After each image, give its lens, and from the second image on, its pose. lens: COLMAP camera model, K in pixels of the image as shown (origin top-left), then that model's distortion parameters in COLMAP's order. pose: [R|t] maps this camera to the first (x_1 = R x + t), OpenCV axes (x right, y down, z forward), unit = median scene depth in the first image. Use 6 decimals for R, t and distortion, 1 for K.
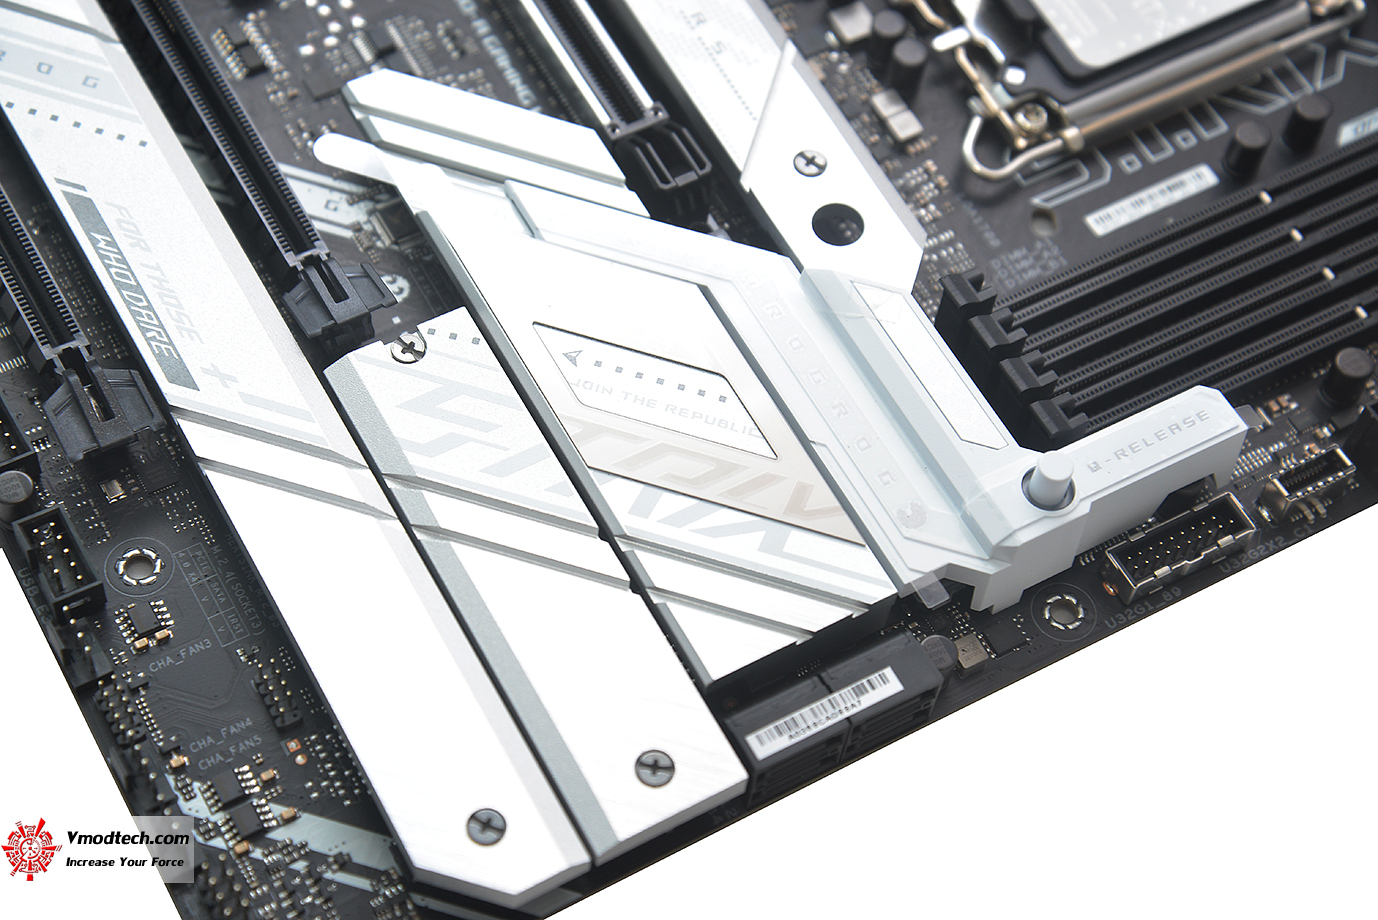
lens RADIAL K [[2613.7, 0, 680.5], [0, 2613.7, 464.7], [0, 0, 1]] dist [0.379961, 0.000000]
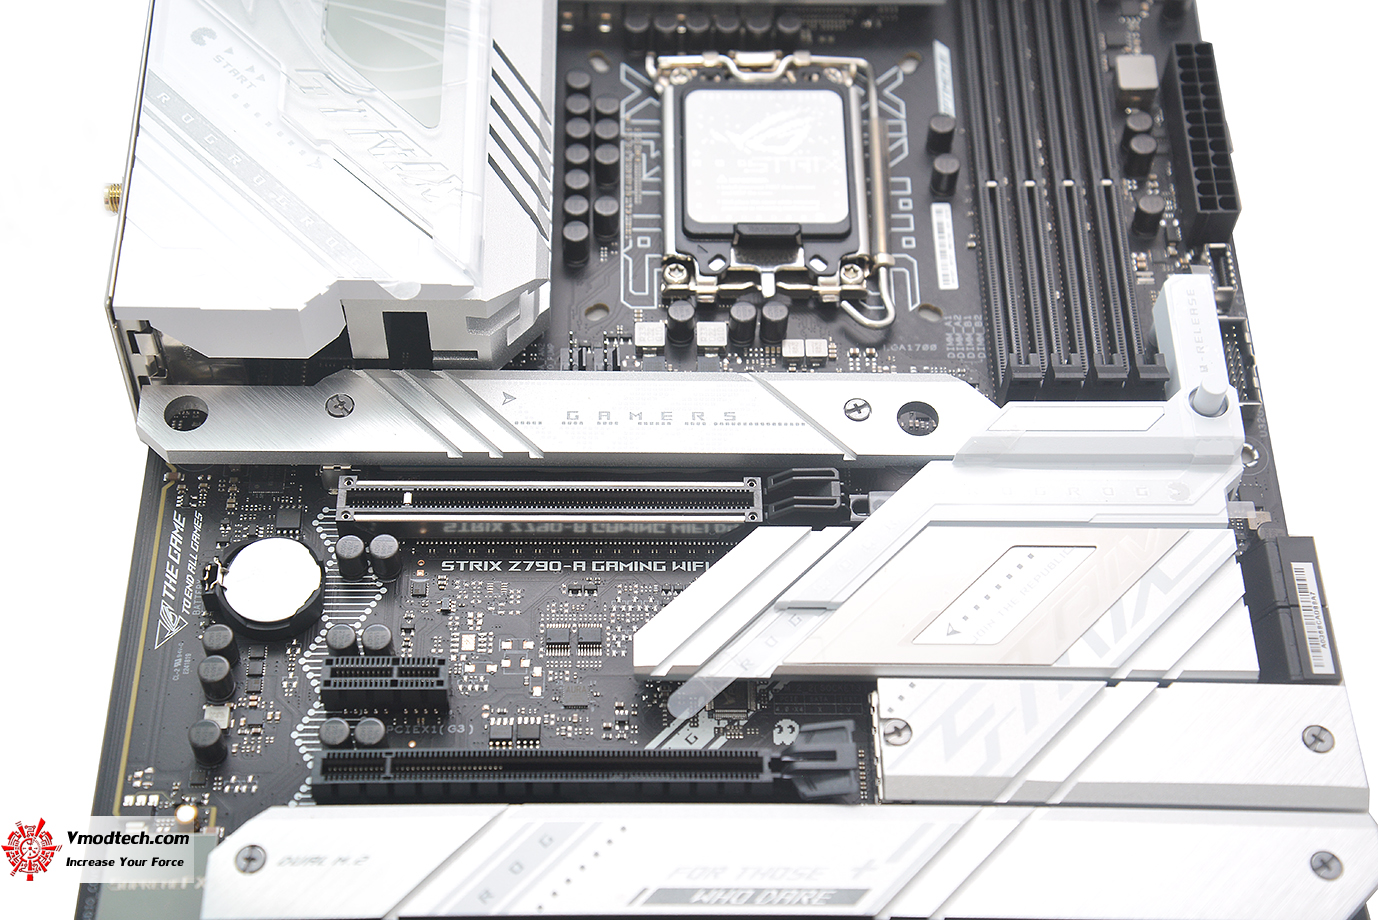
lens RADIAL K [[2212.1, 0, 683.6], [0, 2212.1, 454.8], [0, 0, 1]] dist [0.269222, 0.000000]
pose [[0.479967, -0.769941, 0.420502, -0.472063], [0.762495, 0.603166, 0.234078, -0.426927], [-0.433859, 0.208281, 0.876576, 0.091950]]
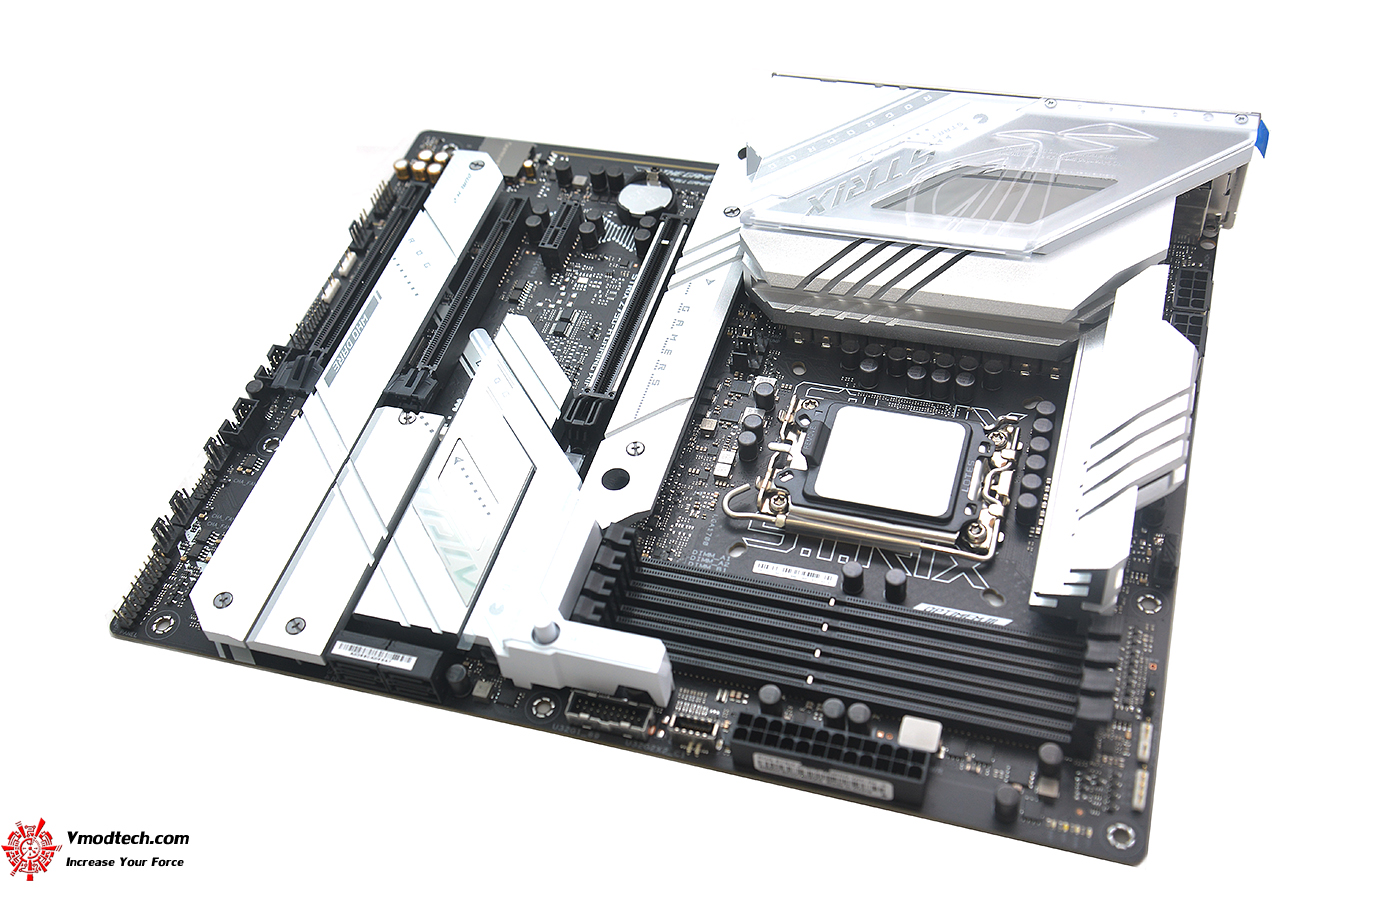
lens RADIAL K [[1461.4, 0, 673.2], [0, 1461.4, 461.6], [0, 0, 1]] dist [0.067276, 0.000000]
pose [[0.673853, 0.461823, -0.576751, 0.675391], [-0.540451, 0.840354, 0.041457, -0.166769], [0.503820, 0.283770, 0.815868, 0.179017]]
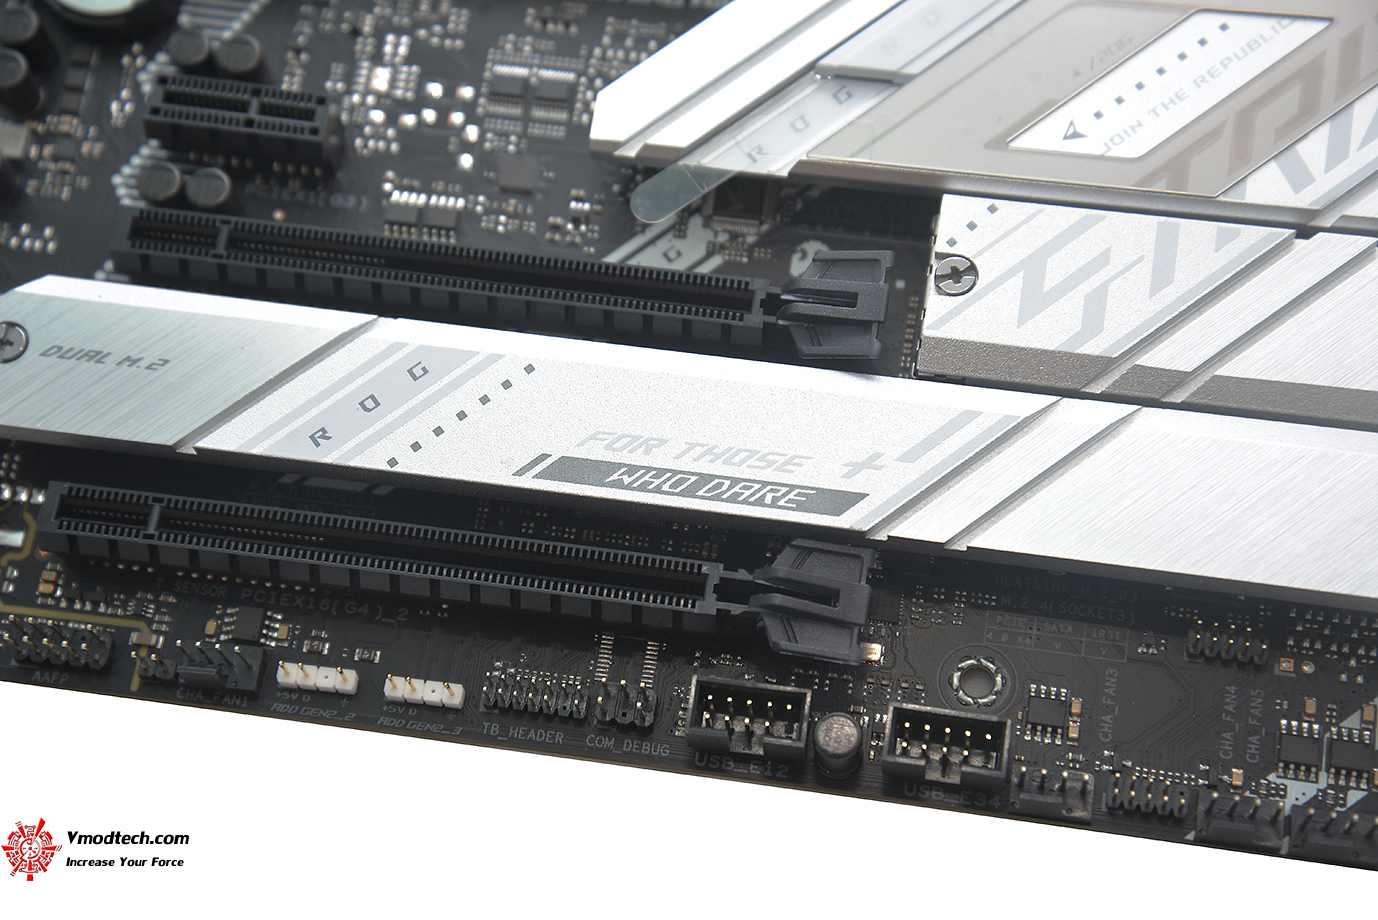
lens RADIAL K [[2662.4, 0, 685.0], [0, 2662.4, 462.0], [0, 0, 1]] dist [0.354441, 0.000000]
pose [[0.612523, -0.771914, 0.170190, -0.330808], [0.735443, 0.635446, 0.235227, -0.257296], [-0.289722, -0.018917, 0.956924, 0.205124]]
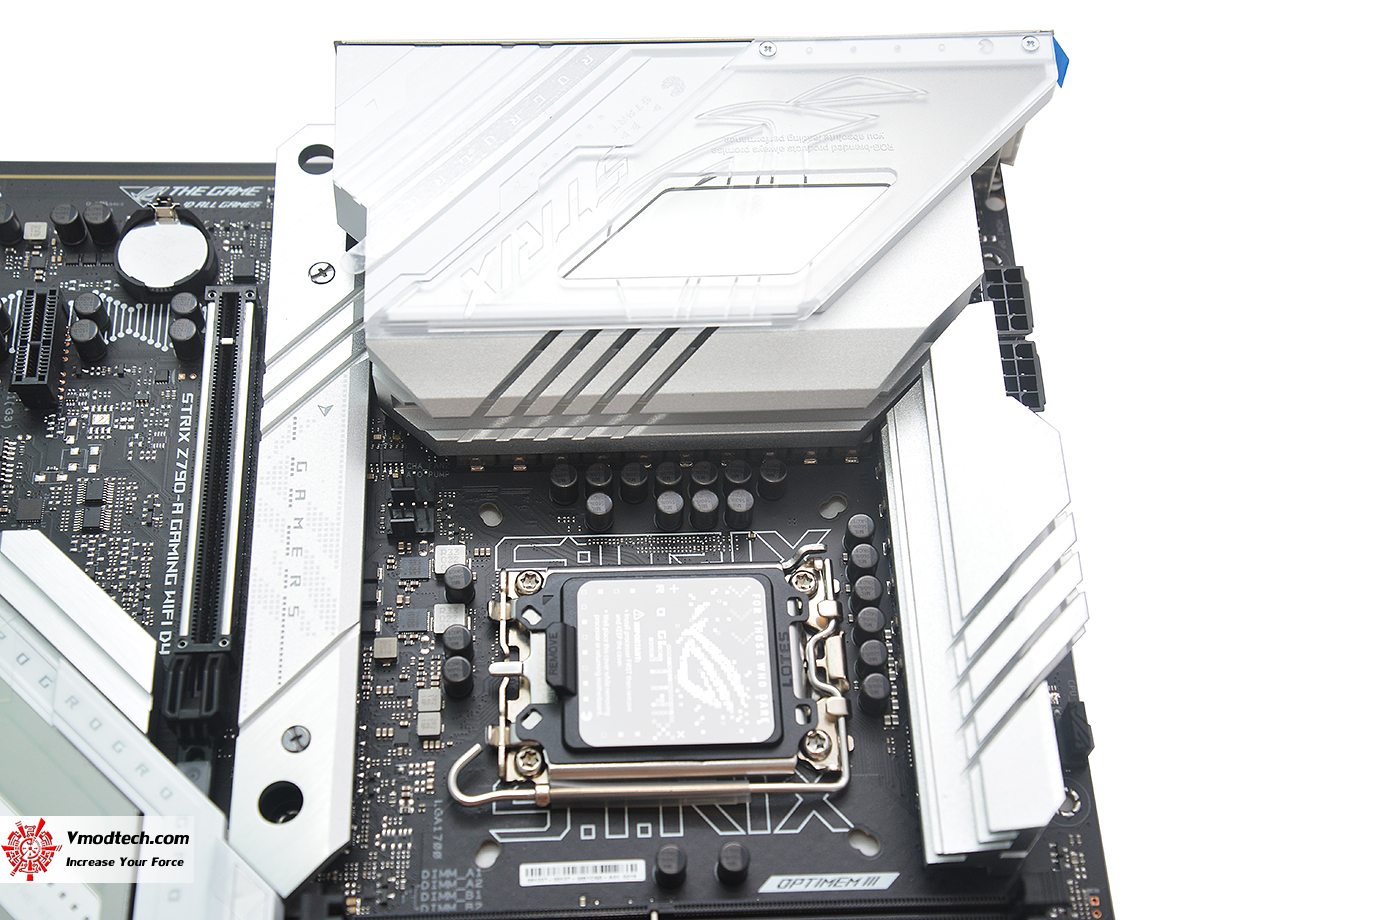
lens RADIAL K [[1965.4, 0, 679.1], [0, 1965.4, 456.3], [0, 0, 1]] dist [0.197902, 0.000000]
pose [[0.890134, 0.375286, -0.258498, 0.394308], [-0.372185, 0.926032, 0.062795, -0.360017], [0.262944, 0.040313, 0.963969, 0.175433]]
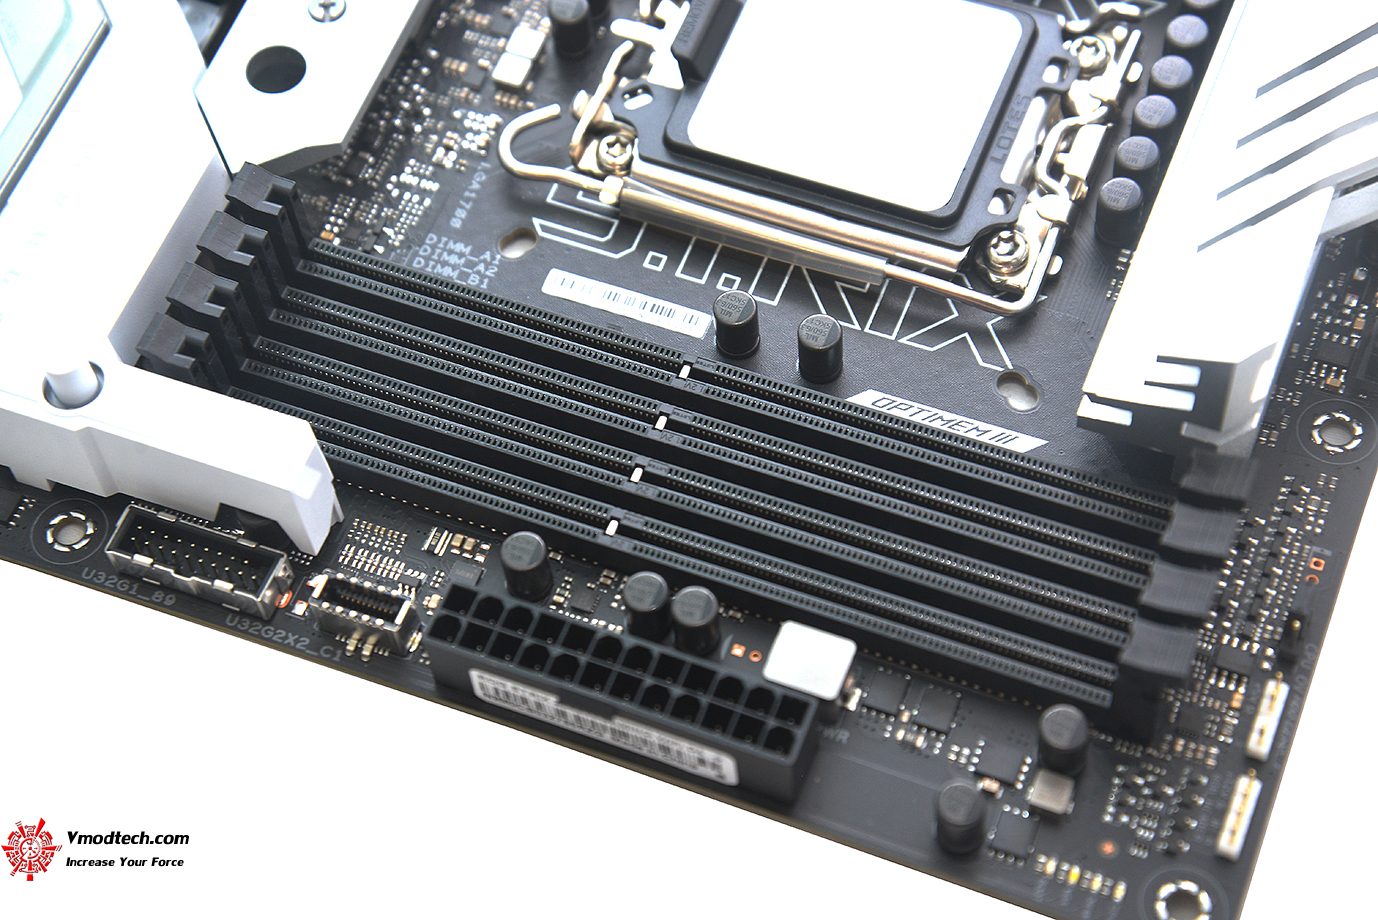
lens RADIAL K [[2662.4, 0, 678.4], [0, 2662.4, 464.5], [0, 0, 1]] dist [0.354441, 0.000000]
pose [[0.619121, 0.613243, -0.490532, 0.669478], [-0.610785, 0.768652, 0.190041, -0.244602], [0.493590, 0.181951, 0.850449, 0.321832]]
